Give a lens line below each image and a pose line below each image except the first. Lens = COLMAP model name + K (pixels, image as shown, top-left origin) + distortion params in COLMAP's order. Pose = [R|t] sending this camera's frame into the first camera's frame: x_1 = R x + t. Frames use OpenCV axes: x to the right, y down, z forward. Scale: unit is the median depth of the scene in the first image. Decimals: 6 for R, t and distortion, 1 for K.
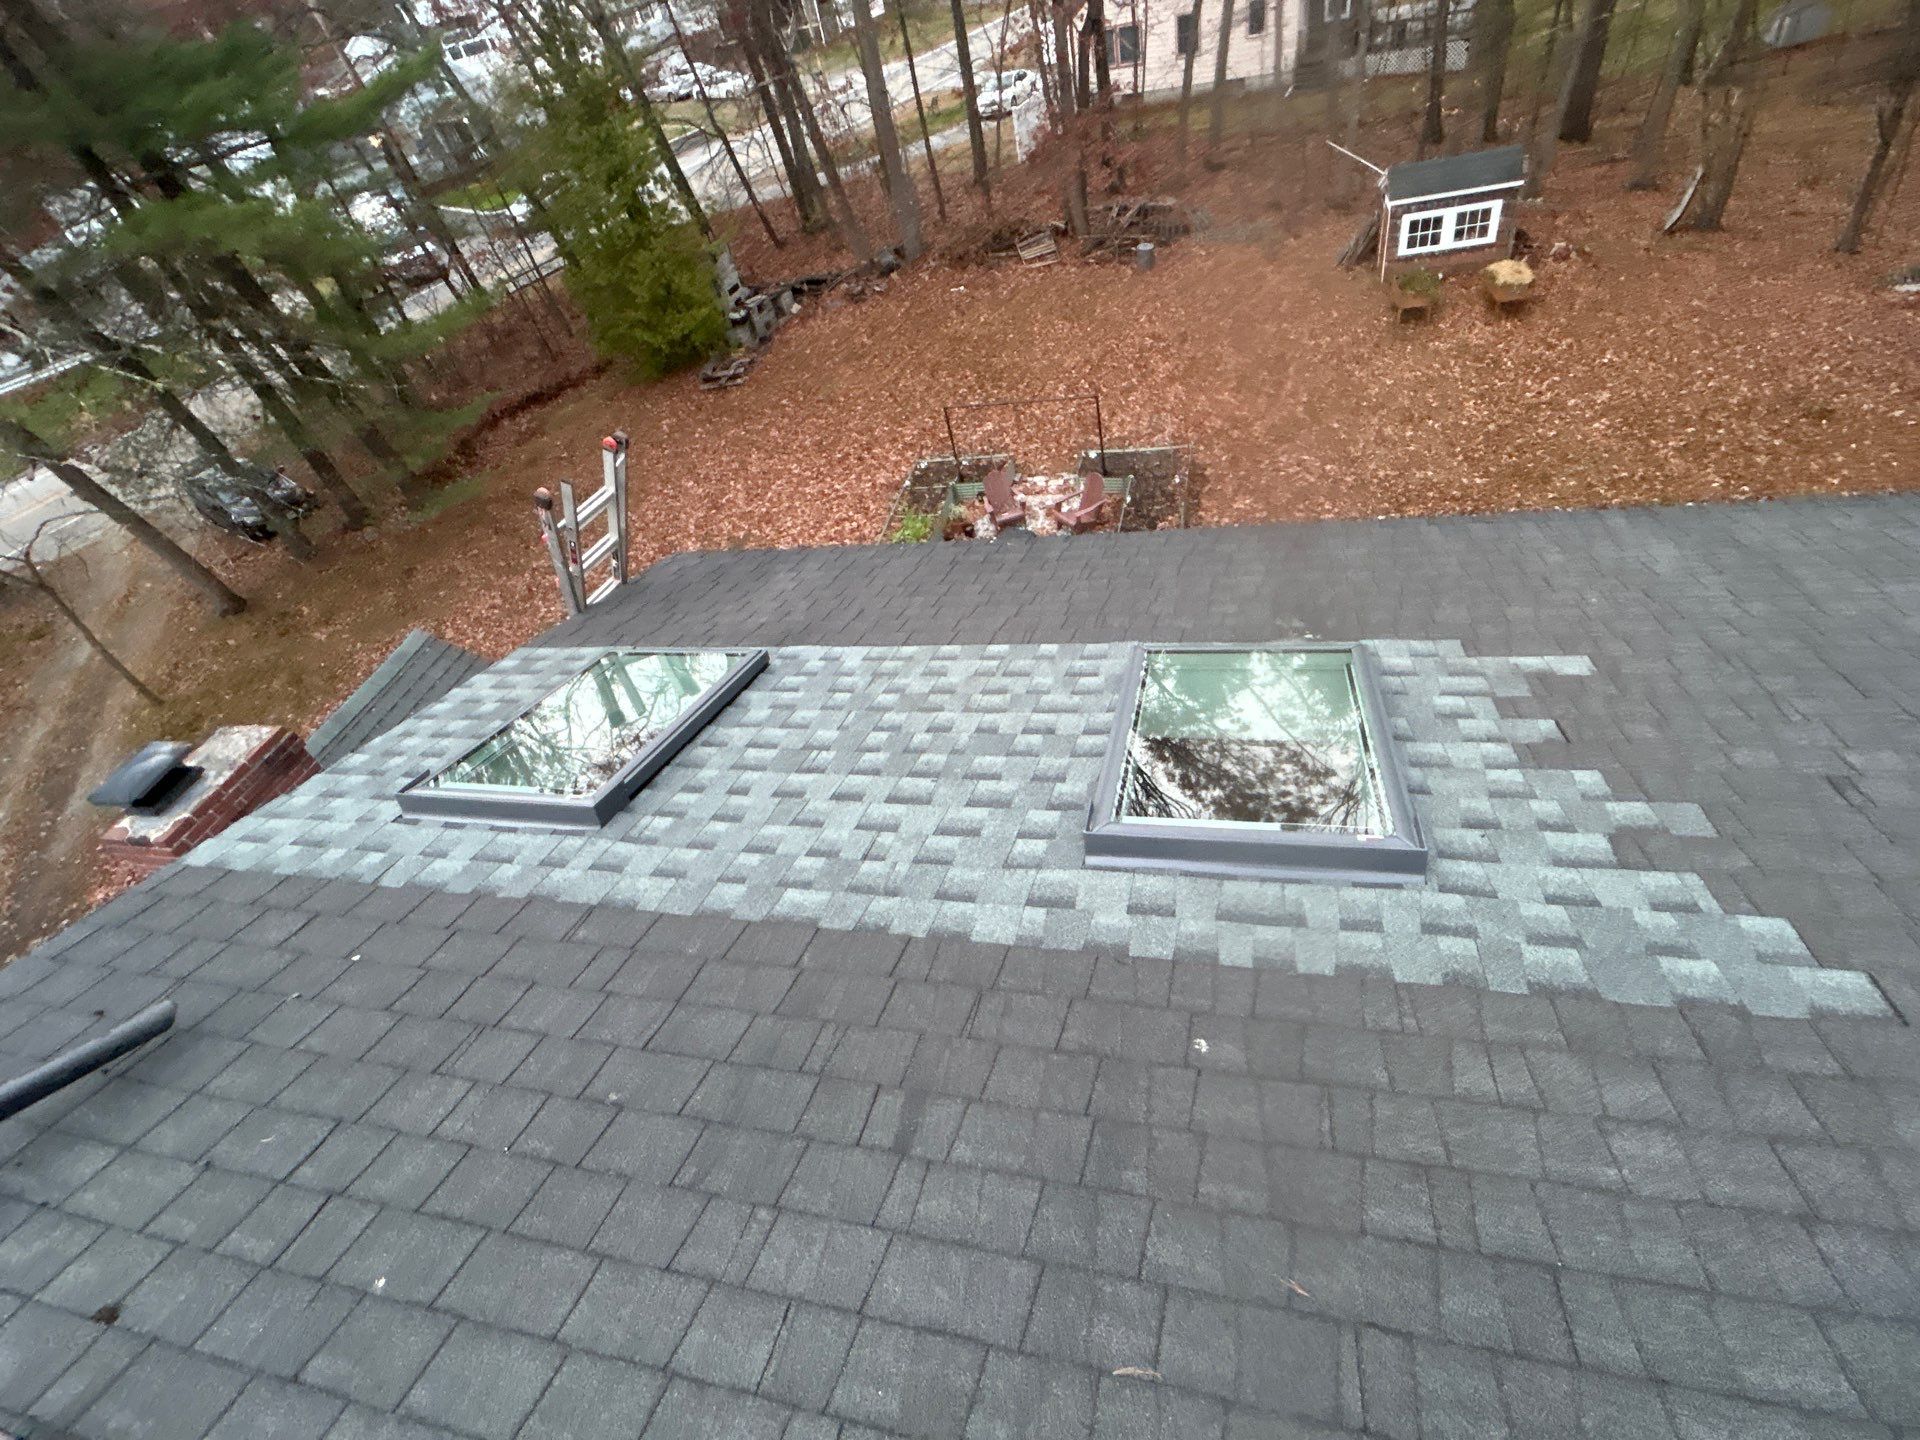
lens RADIAL K [[896.5, 0, 955.1], [0, 896.5, 718.5], [0, 0, 1]] dist [-0.004826, 0.003542]
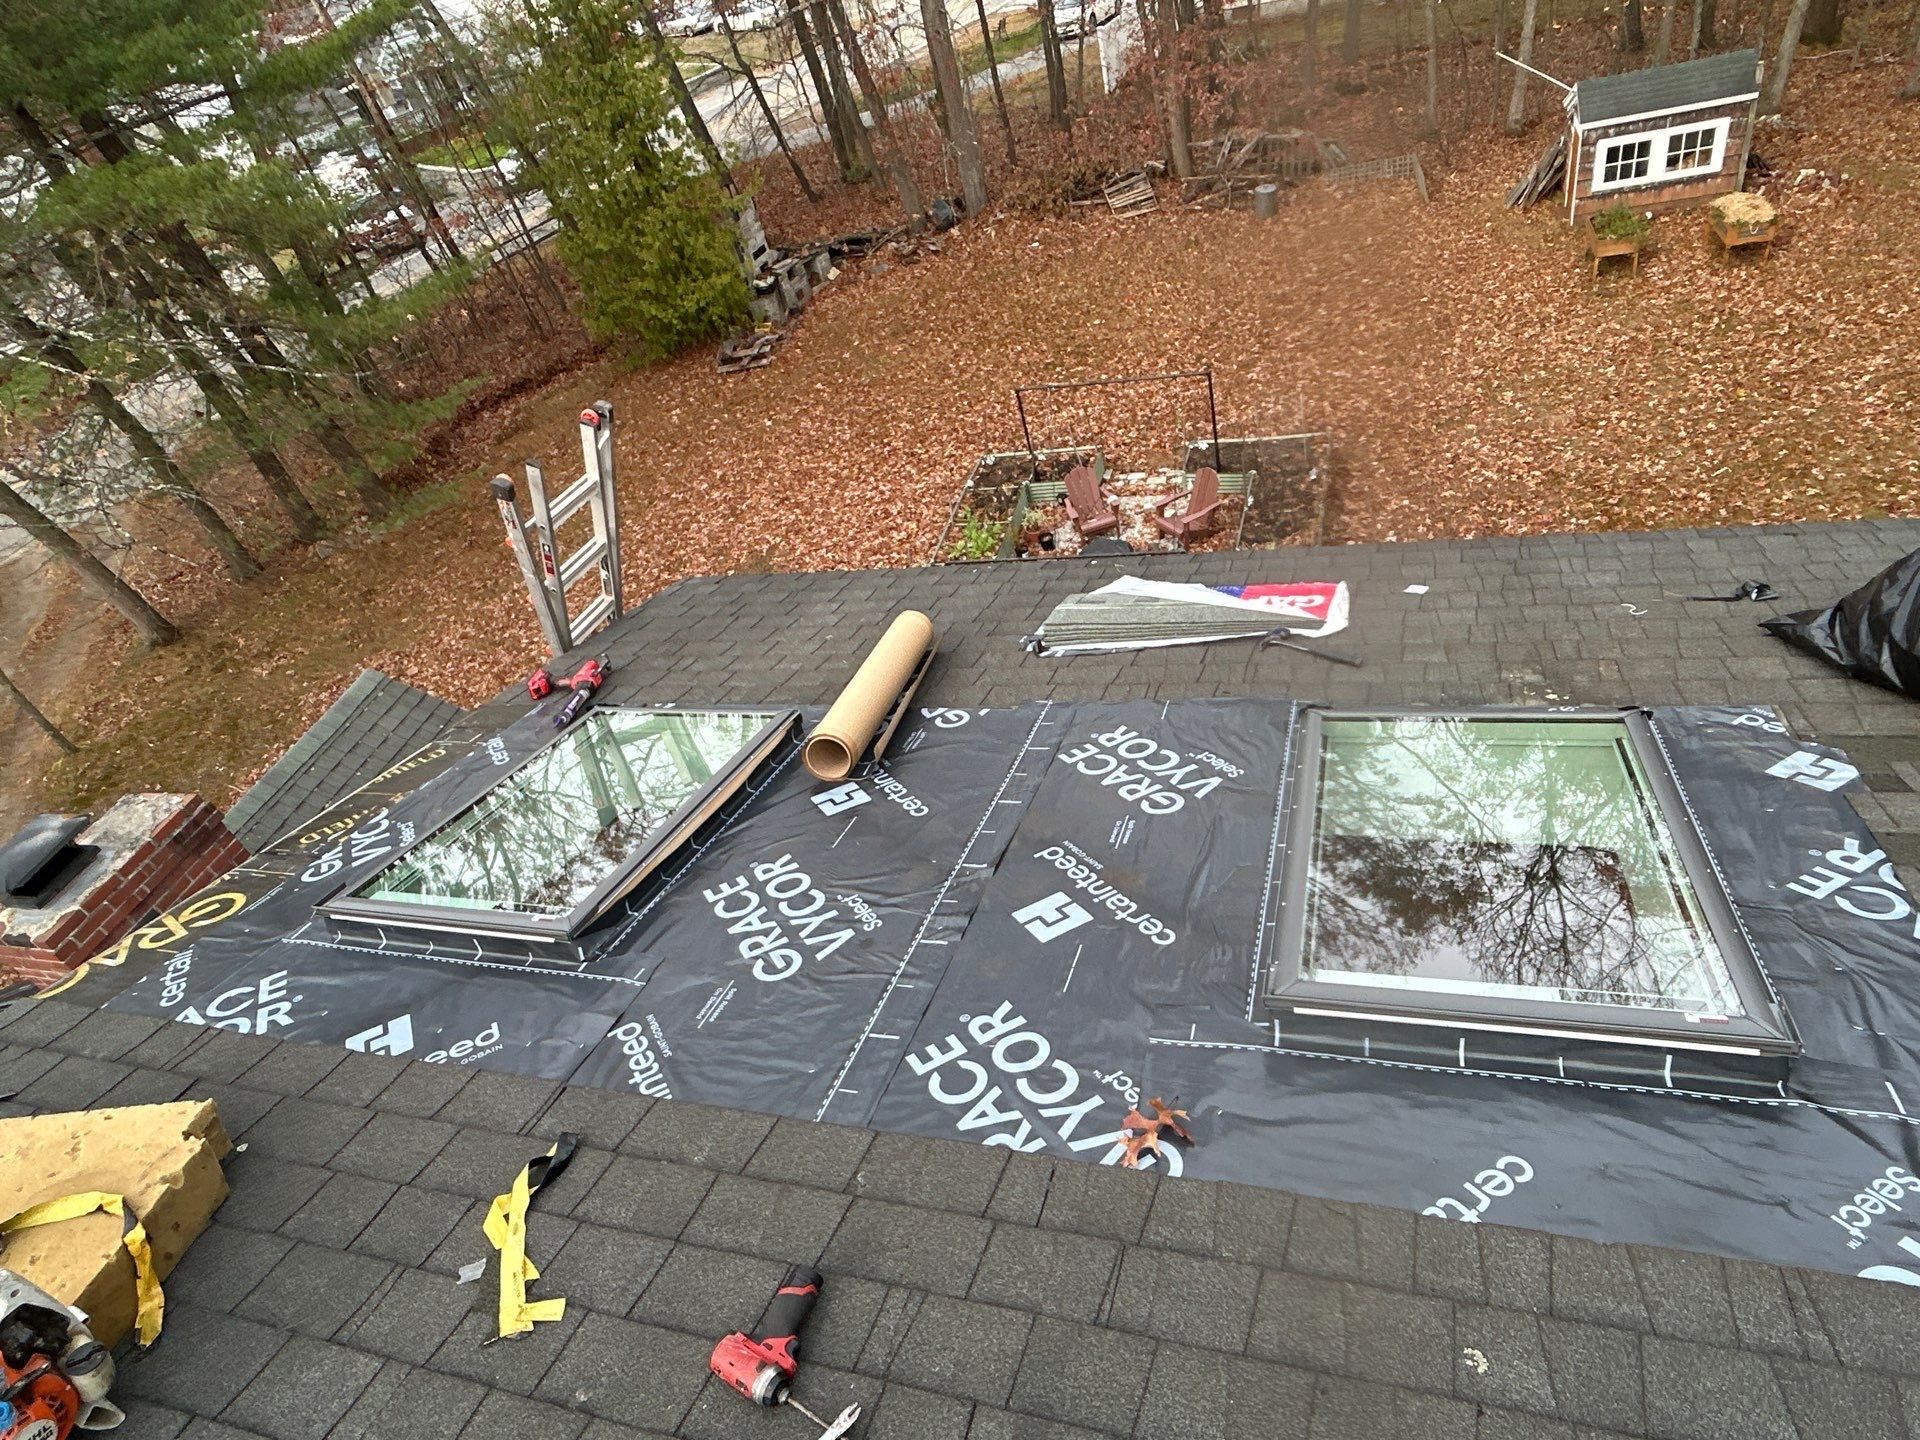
lens RADIAL K [[1110.9, 0, 956.2], [0, 1110.9, 718.6], [0, 0, 1]] dist [-0.005951, 0.005606]
pose [[0.998202, 0.002752, -0.059875, -0.005370], [-0.005523, 0.998919, -0.046164, -0.005980], [0.059683, 0.046411, 0.997138, 0.017062]]
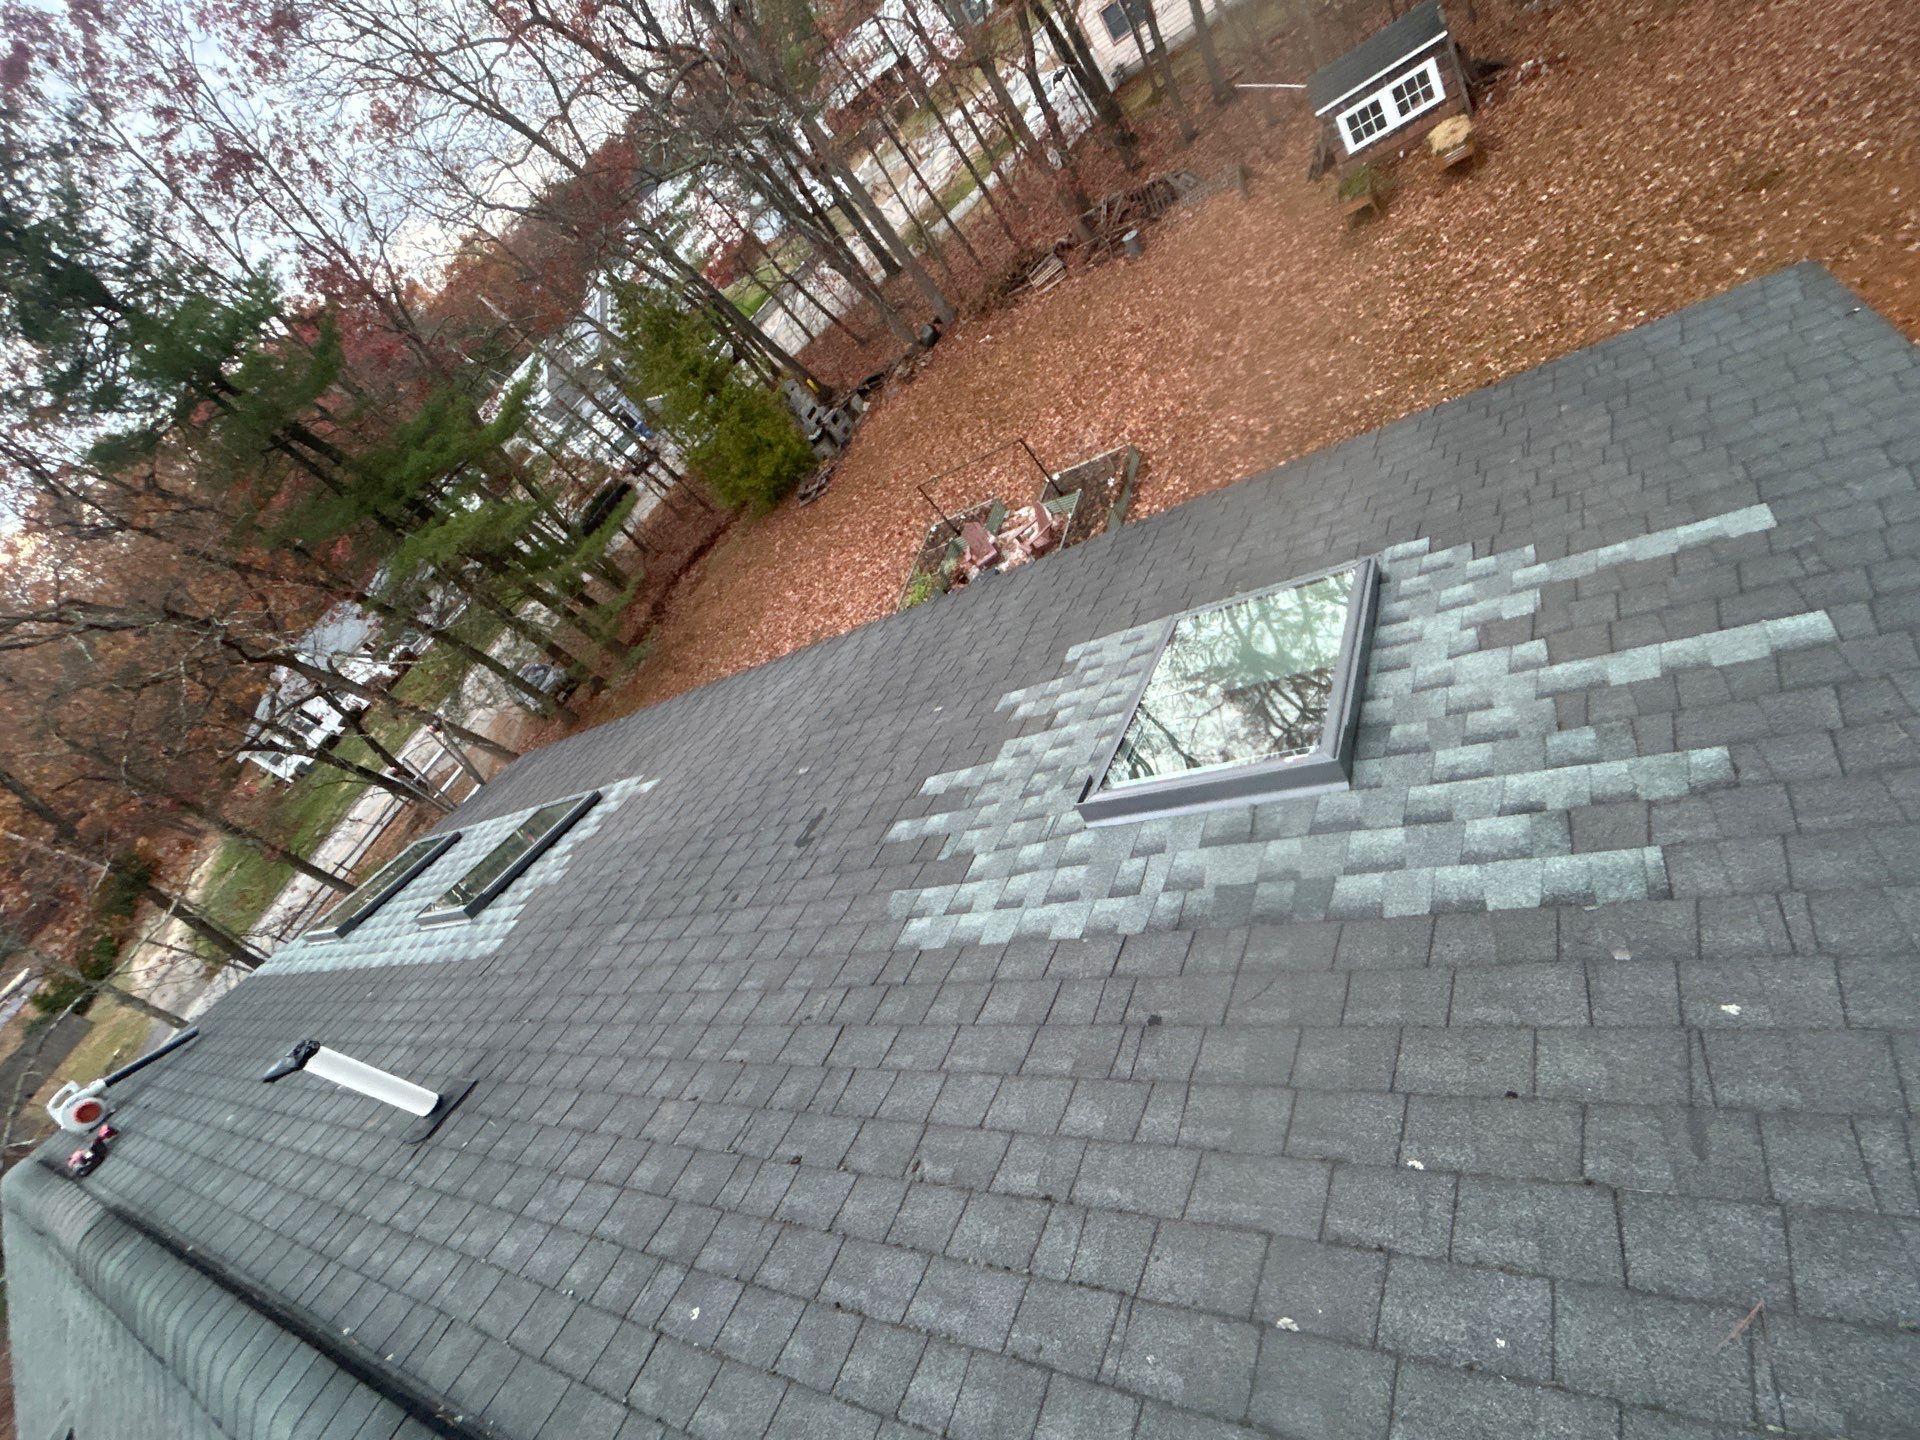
lens RADIAL K [[896.5, 0, 953.0], [0, 896.5, 717.0], [0, 0, 1]] dist [-0.004826, 0.003542]
pose [[0.905241, -0.244195, -0.347717, 0.350874], [0.247597, 0.968217, -0.035370, 0.005454], [0.345303, -0.054075, 0.936932, -0.115641]]
